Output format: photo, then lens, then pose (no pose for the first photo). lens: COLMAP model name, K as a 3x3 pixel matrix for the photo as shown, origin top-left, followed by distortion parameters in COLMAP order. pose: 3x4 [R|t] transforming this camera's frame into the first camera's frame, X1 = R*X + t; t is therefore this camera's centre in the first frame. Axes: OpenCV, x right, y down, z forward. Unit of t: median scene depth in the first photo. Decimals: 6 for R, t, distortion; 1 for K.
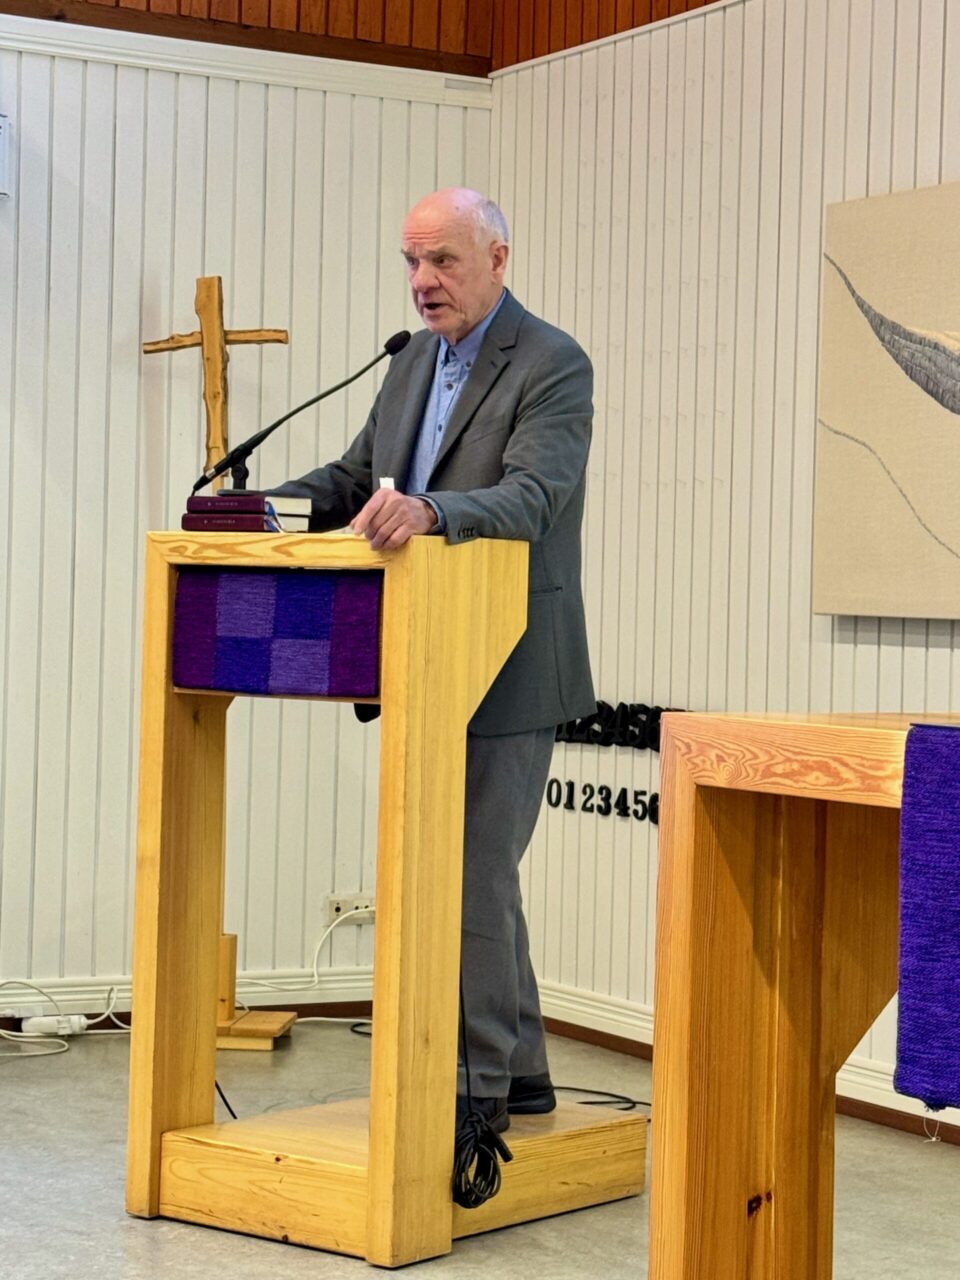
lens RADIAL K [[2909.8, 0, 478.3], [0, 2909.8, 633.2], [0, 0, 1]] dist [0.159922, 0.038472]
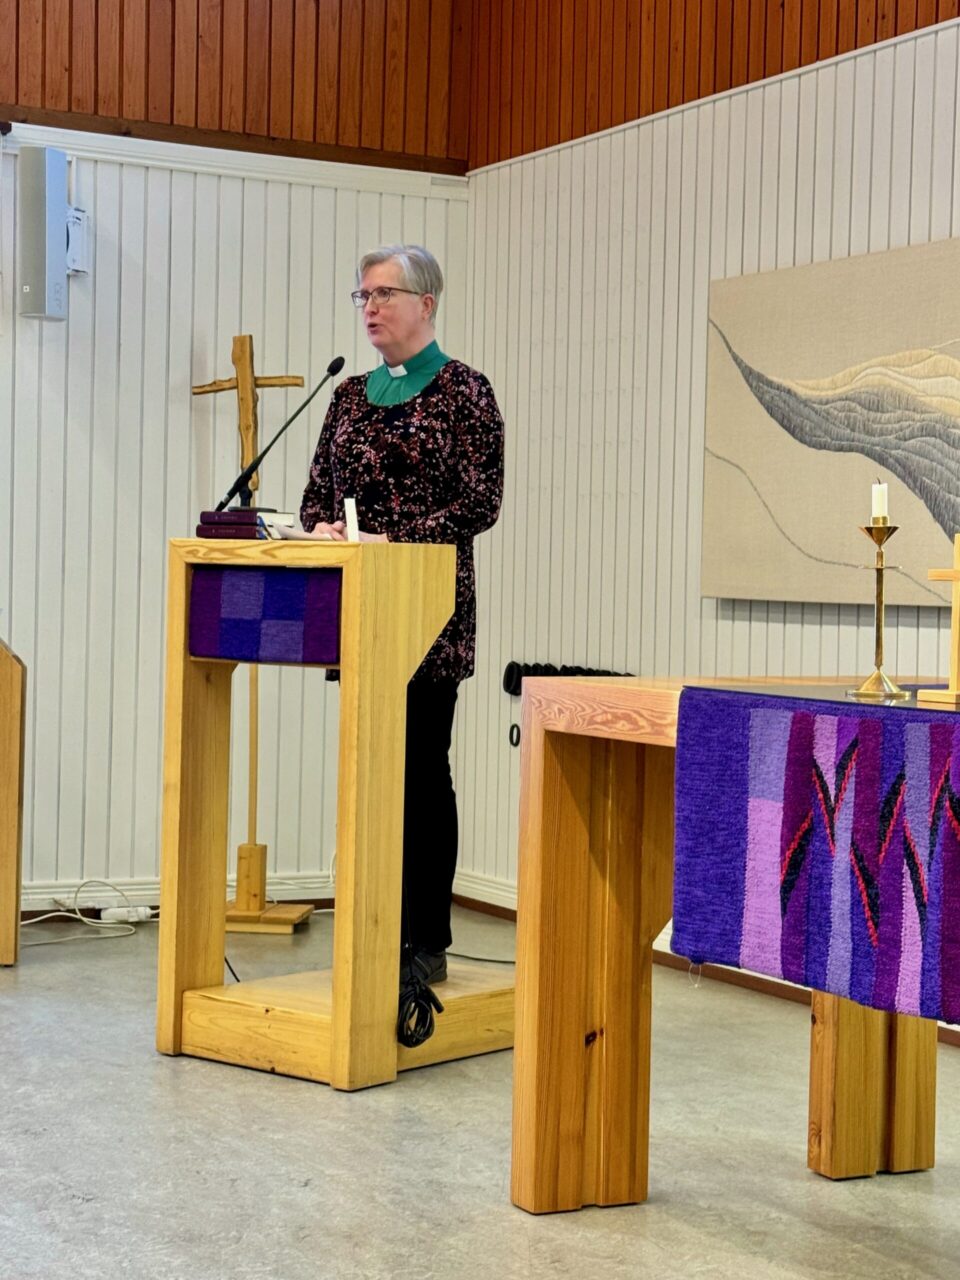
lens RADIAL K [[2400.2, 0, 480.0], [0, 2400.2, 640.0], [0, 0, 1]] dist [0.176035, -0.053033]
pose [[0.999738, -0.001204, -0.022837, 0.052420], [0.001560, 0.999878, 0.015553, -0.005637], [0.022815, -0.015584, 0.999618, -0.090309]]
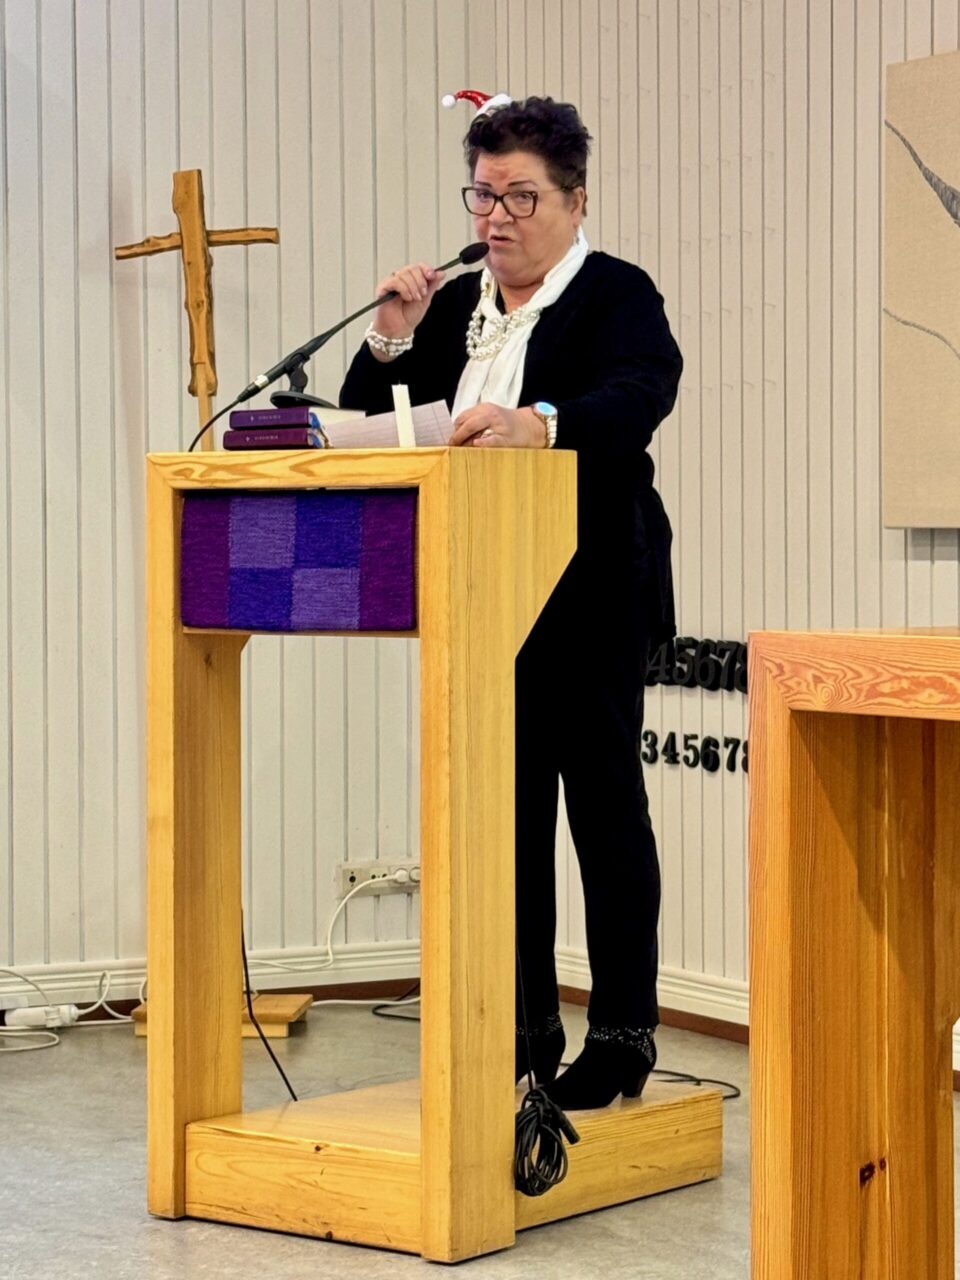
lens RADIAL K [[3299.8, 0, 480.0], [0, 3299.8, 640.0], [0, 0, 1]] dist [0.165143, 0.139382]
pose [[0.999514, -0.030622, 0.005821, -0.019573], [0.030510, 0.999366, 0.018374, 0.006685], [-0.006380, -0.018187, 0.999814, -0.012908]]
